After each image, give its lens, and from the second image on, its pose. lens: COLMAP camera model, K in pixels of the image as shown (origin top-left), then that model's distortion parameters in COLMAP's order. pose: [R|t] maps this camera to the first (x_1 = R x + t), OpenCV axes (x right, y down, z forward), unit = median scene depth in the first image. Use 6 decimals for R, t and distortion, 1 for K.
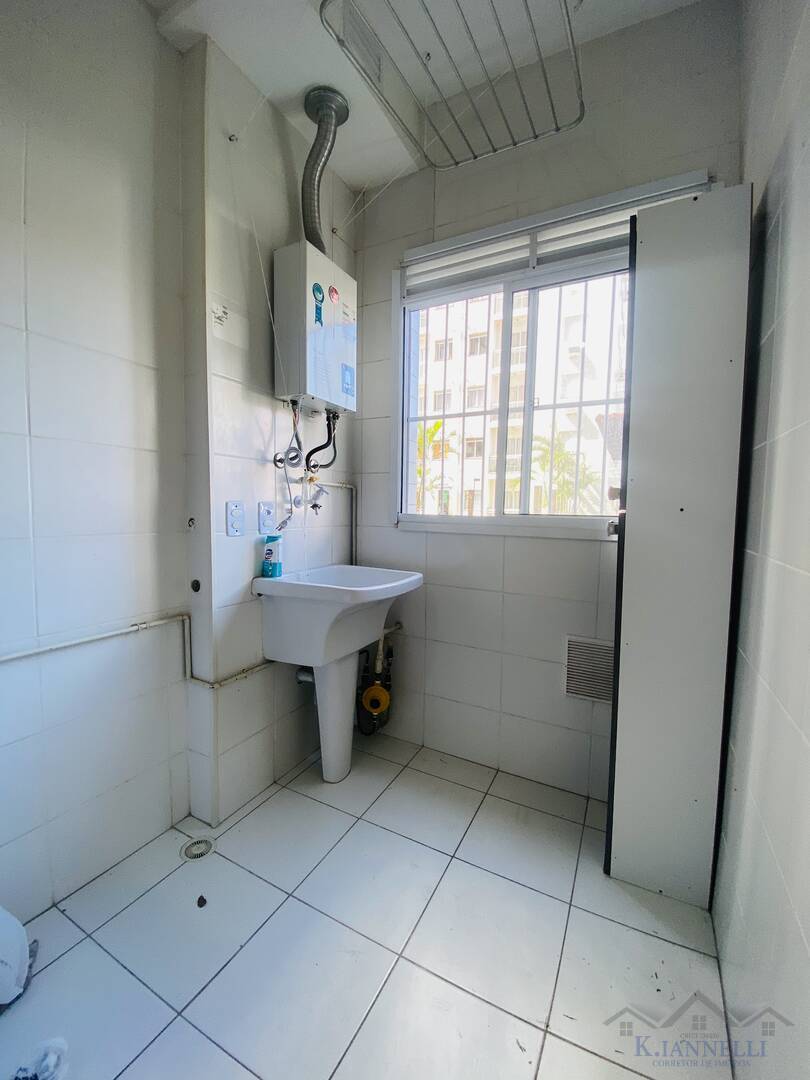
lens RADIAL K [[440.4, 0, 407.7], [0, 440.4, 541.0], [0, 0, 1]] dist [0.003226, -0.006140]
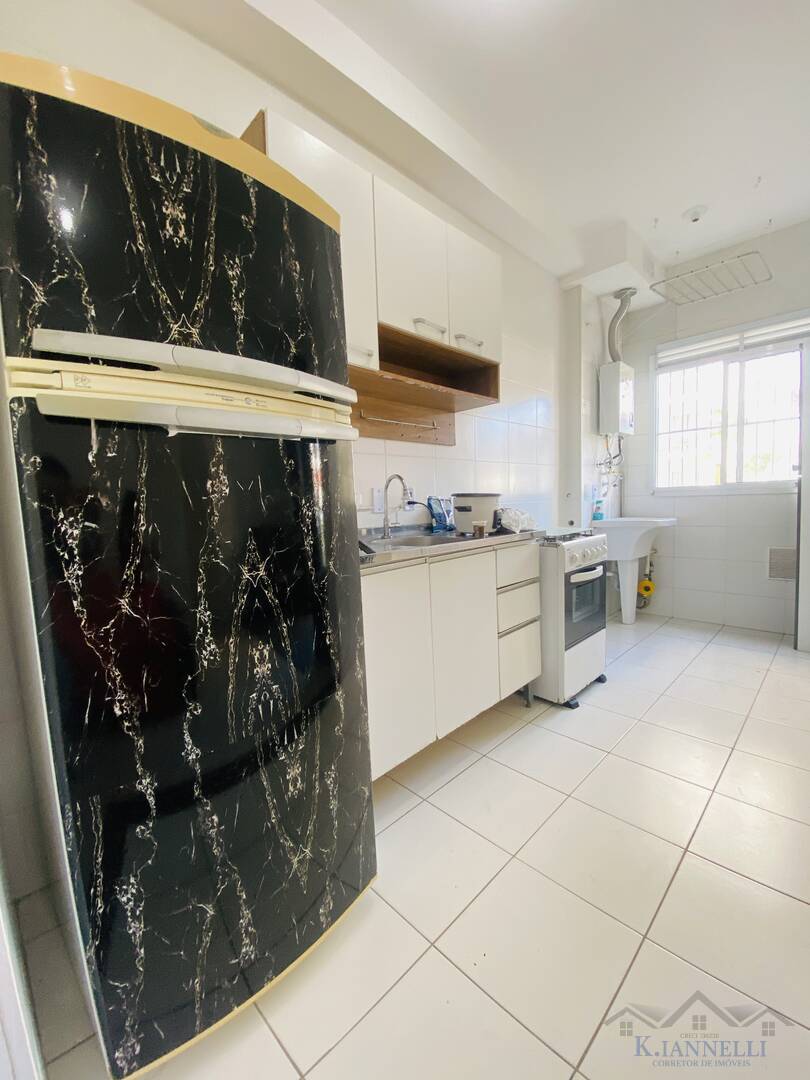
lens RADIAL K [[440.4, 0, 407.7], [0, 440.4, 541.0], [0, 0, 1]] dist [0.003226, -0.006140]
pose [[0.954034, -0.030173, -0.298176, -0.532949], [0.036390, 0.999220, 0.015318, 0.111151], [0.297481, -0.025465, 0.954388, -1.223570]]
